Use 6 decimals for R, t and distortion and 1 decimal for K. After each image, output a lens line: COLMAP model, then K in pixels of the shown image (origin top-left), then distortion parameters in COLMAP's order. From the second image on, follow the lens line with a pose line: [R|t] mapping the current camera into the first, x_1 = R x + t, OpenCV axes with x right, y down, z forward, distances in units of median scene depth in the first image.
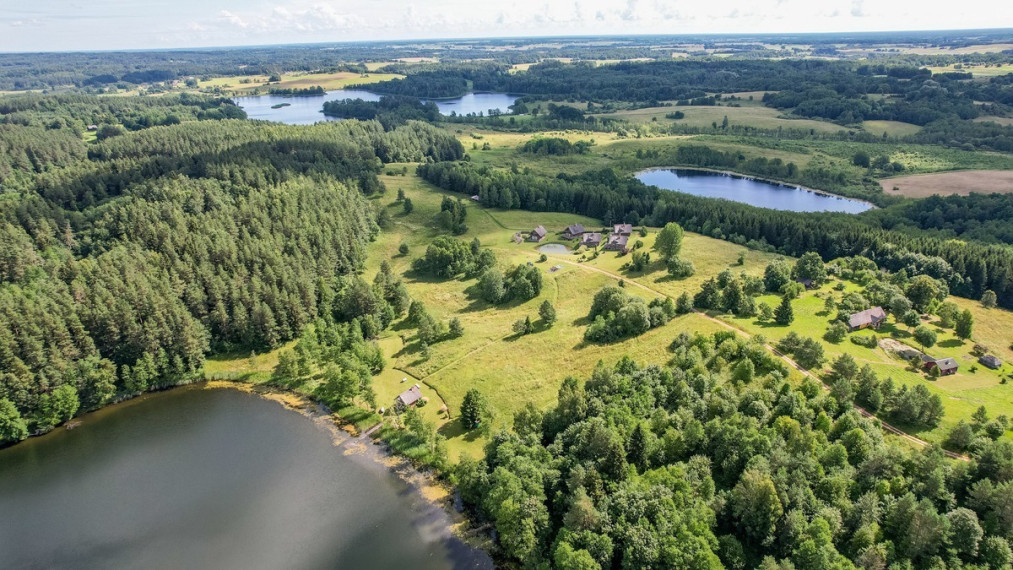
lens RADIAL K [[647.1, 0, 512.6], [0, 647.1, 285.5], [0, 0, 1]] dist [-0.070071, 0.059066]
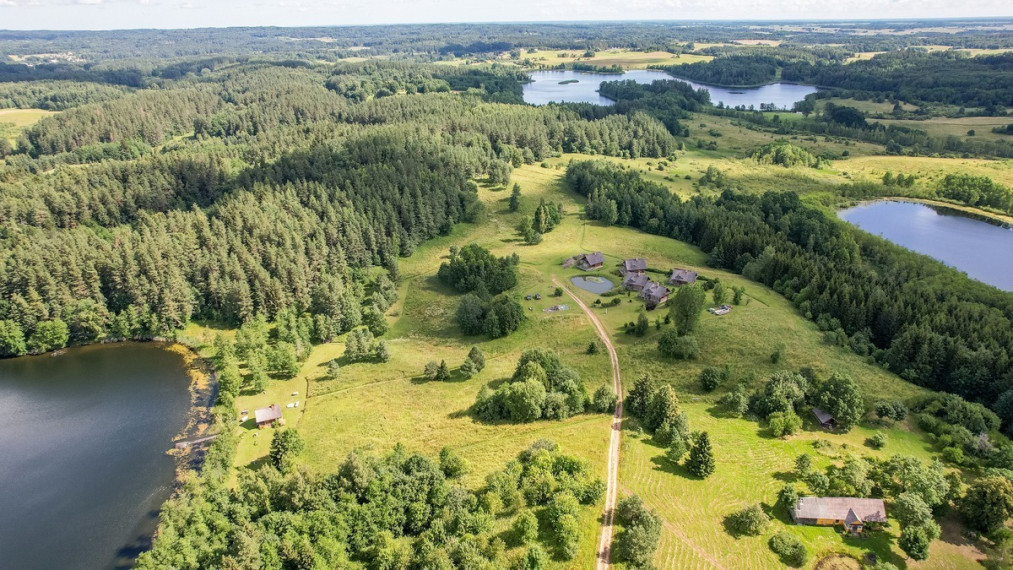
lens RADIAL K [[647.1, 0, 509.9], [0, 647.1, 290.2], [0, 0, 1]] dist [-0.070071, 0.059066]
pose [[0.865721, 0.205086, -0.456583, 0.420492], [-0.187915, 0.978648, 0.083283, -0.115941], [0.463914, 0.013699, 0.885774, 0.265001]]
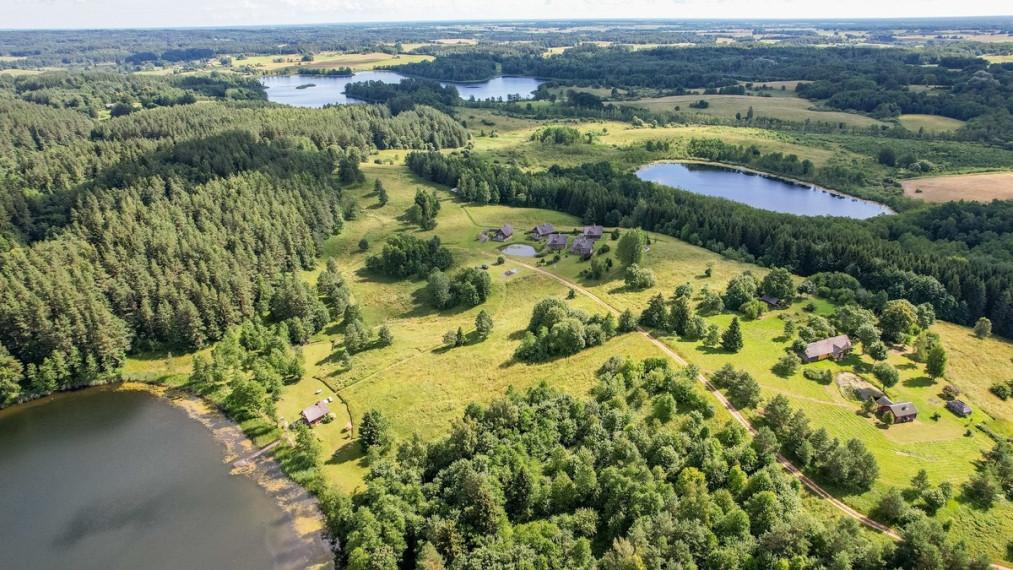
lens RADIAL K [[647.1, 0, 512.5], [0, 647.1, 287.2], [0, 0, 1]] dist [-0.070071, 0.059066]
pose [[0.997588, 0.035750, -0.059493, 0.137295], [-0.034115, 0.999018, 0.028283, -0.034686], [0.060446, -0.026185, 0.997828, 0.074439]]
